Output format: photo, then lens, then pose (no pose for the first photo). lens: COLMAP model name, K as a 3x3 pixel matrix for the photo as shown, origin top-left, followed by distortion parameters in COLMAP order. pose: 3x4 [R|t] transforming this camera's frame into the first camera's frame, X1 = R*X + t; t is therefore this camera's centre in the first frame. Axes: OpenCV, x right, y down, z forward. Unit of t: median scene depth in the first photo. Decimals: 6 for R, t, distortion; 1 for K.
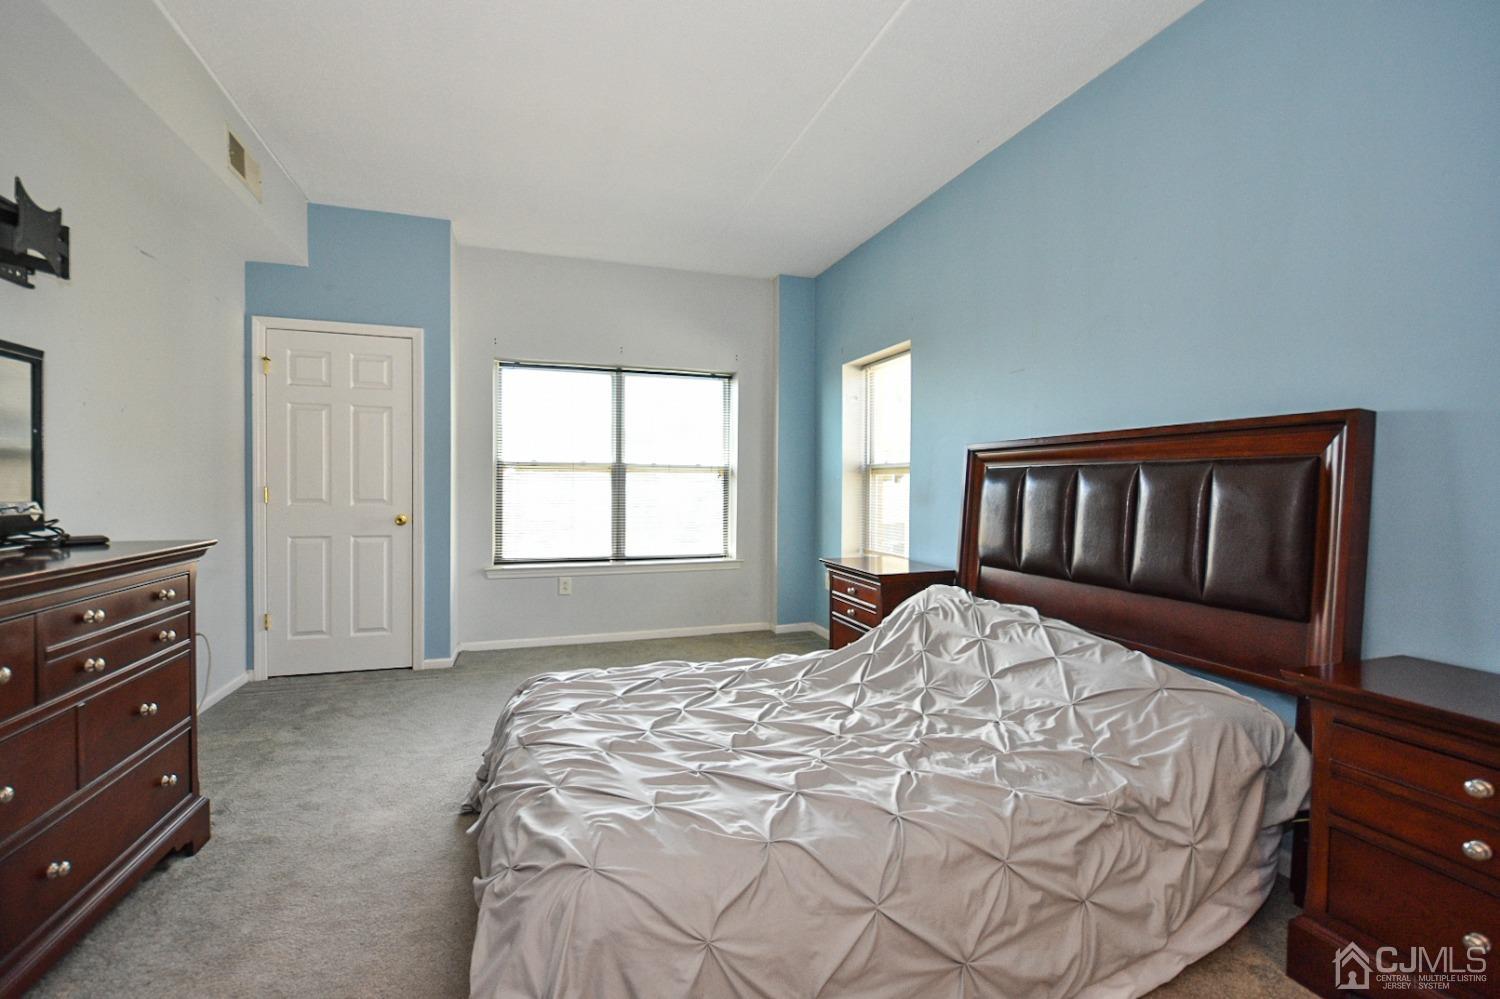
lens RADIAL K [[654.2, 0, 750.0], [0, 654.2, 499.5], [0, 0, 1]] dist [0.002439, -0.005888]
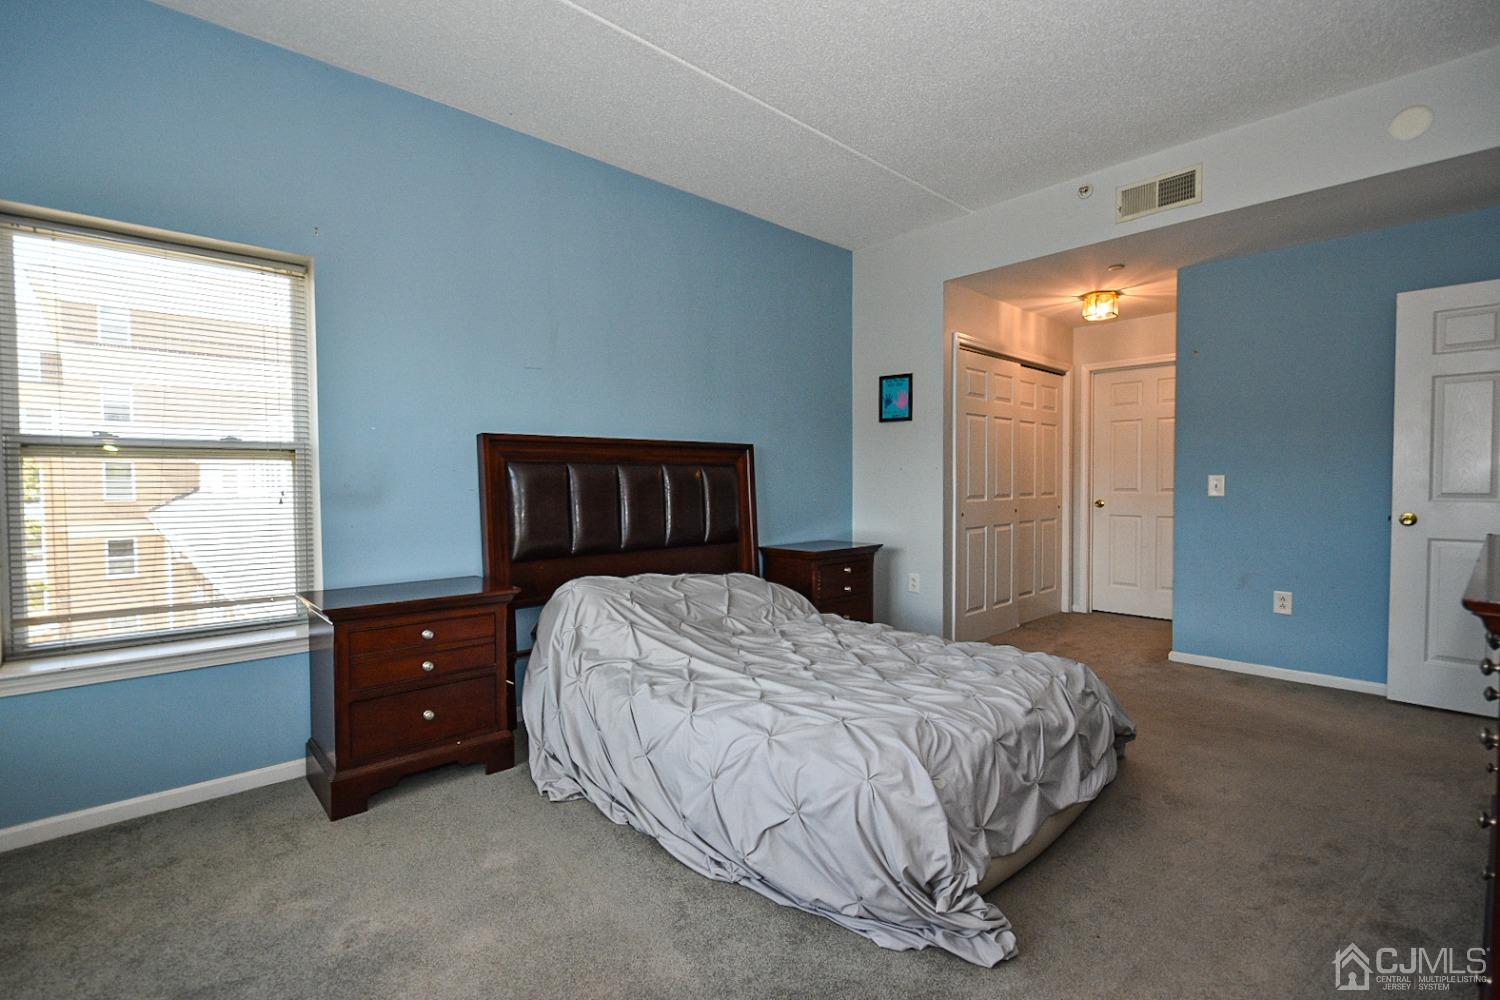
lens RADIAL K [[664.7, 0, 747.1], [0, 664.7, 498.9], [0, 0, 1]] dist [0.006196, -0.006717]
pose [[-0.416290, -0.034141, 0.908591, -0.952411], [0.018252, 0.998780, 0.045893, -0.044079], [-0.909049, 0.035688, -0.415158, 1.585087]]
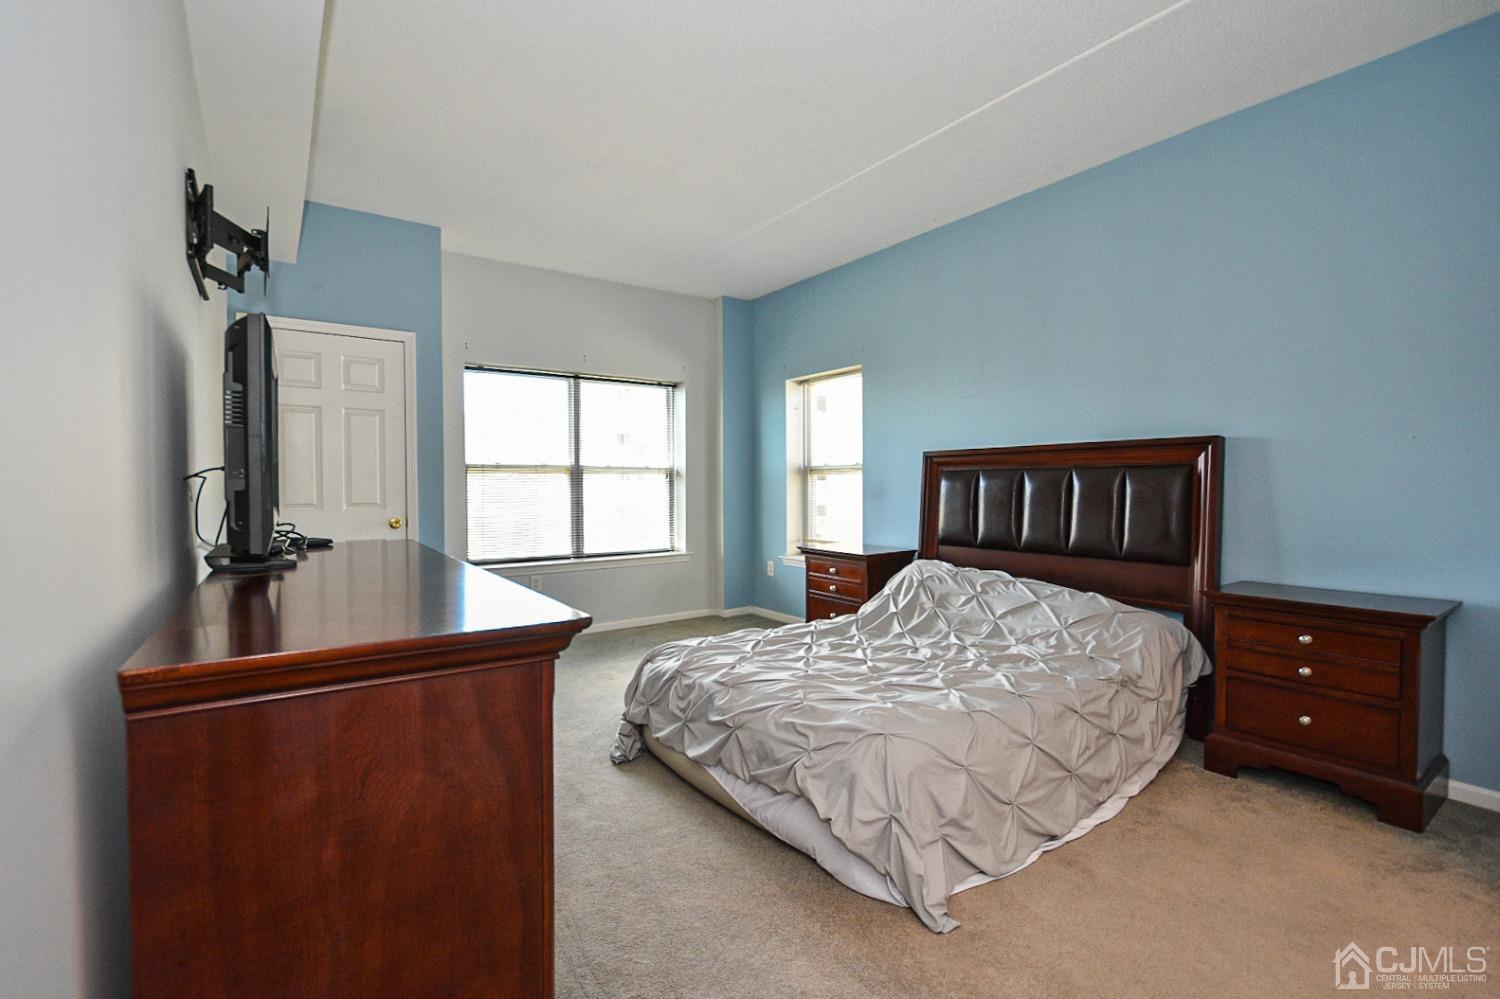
lens RADIAL K [[664.7, 0, 747.1], [0, 664.7, 498.4], [0, 0, 1]] dist [0.006196, -0.006717]
pose [[0.959256, -0.016024, 0.282082, -0.561104], [0.015924, 0.999870, 0.002648, -0.001852], [-0.282088, 0.001952, 0.959387, -0.234938]]
